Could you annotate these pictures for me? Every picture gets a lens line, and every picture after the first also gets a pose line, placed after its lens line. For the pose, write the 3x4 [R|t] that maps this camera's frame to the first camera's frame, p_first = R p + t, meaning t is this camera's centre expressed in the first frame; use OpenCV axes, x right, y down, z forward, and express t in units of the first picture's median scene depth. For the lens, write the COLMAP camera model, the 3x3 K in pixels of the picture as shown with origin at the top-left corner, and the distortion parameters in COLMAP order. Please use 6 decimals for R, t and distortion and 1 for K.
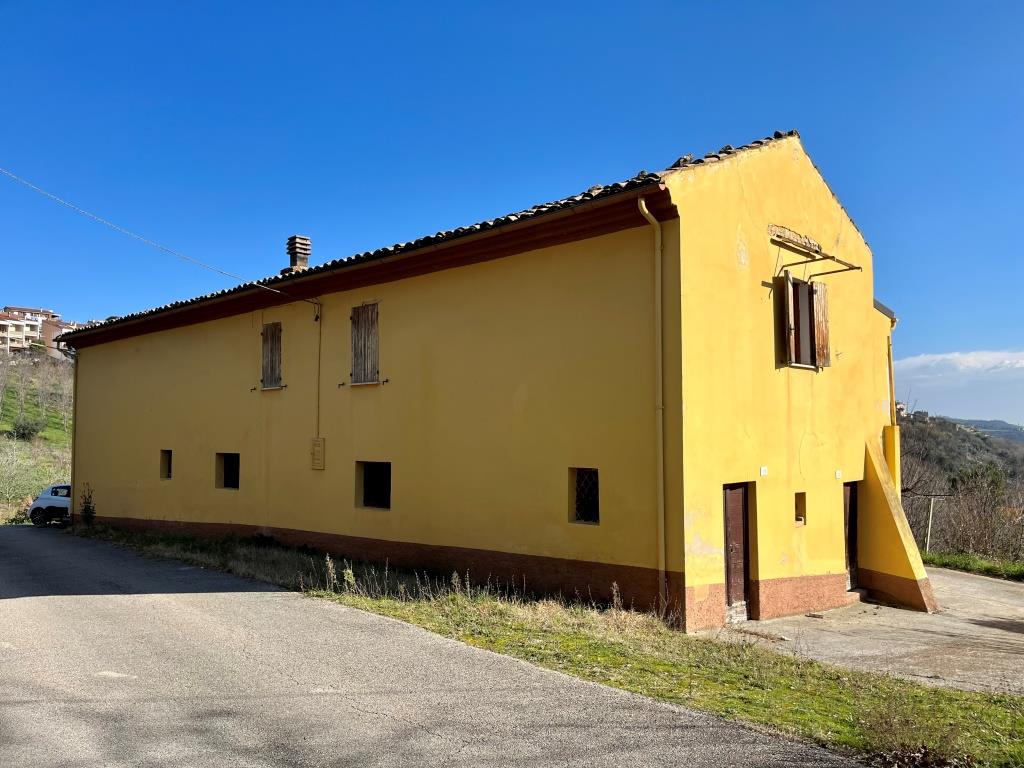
lens RADIAL K [[769.5, 0, 514.5], [0, 769.5, 387.9], [0, 0, 1]] dist [0.047153, -0.048381]
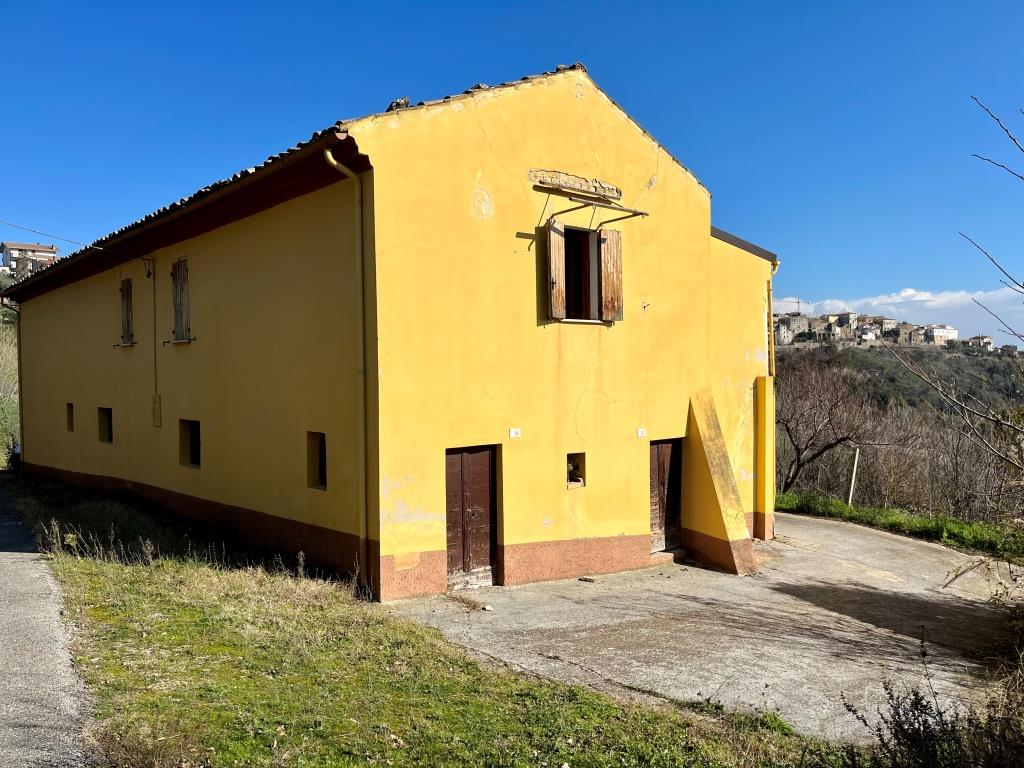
lens RADIAL K [[769.5, 0, 514.1], [0, 769.5, 385.8], [0, 0, 1]] dist [0.047153, -0.048381]
pose [[0.996254, -0.006904, -0.086202, 0.368753], [0.013425, 0.997071, 0.075298, -0.020806], [0.085430, -0.076173, 0.993428, 0.050982]]
